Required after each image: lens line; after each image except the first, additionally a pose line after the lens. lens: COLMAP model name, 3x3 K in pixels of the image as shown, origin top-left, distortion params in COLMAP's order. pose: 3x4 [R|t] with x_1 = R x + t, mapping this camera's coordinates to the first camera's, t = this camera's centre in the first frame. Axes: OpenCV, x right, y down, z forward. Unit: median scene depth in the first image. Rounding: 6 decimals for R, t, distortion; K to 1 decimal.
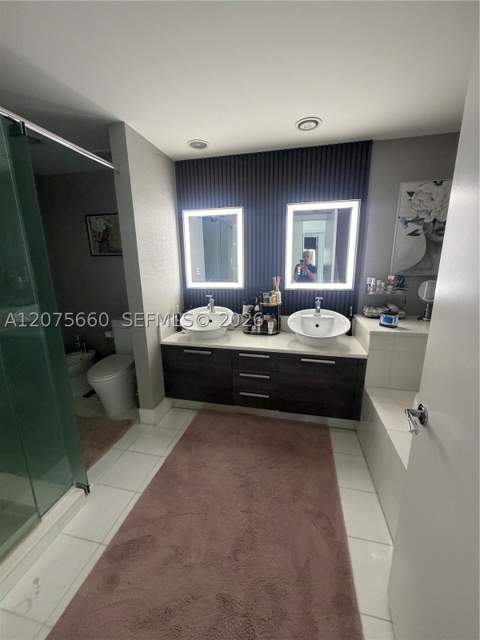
lens RADIAL K [[254.5, 0, 240.5], [0, 254.5, 317.1], [0, 0, 1]] dist [-0.000614, 0.000134]
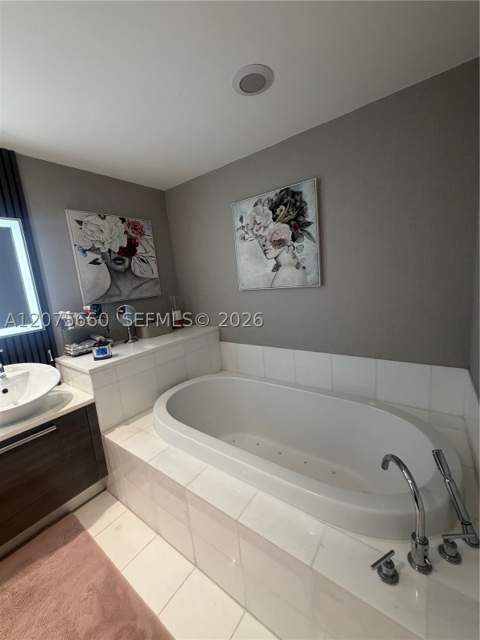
lens RADIAL K [[254.5, 0, 240.5], [0, 254.5, 317.1], [0, 0, 1]] dist [-0.000614, 0.000134]
pose [[0.406568, -0.172189, 0.897248, -0.021922], [0.279008, 0.958564, 0.057530, -0.019252], [-0.869975, 0.226950, 0.437763, 0.113249]]
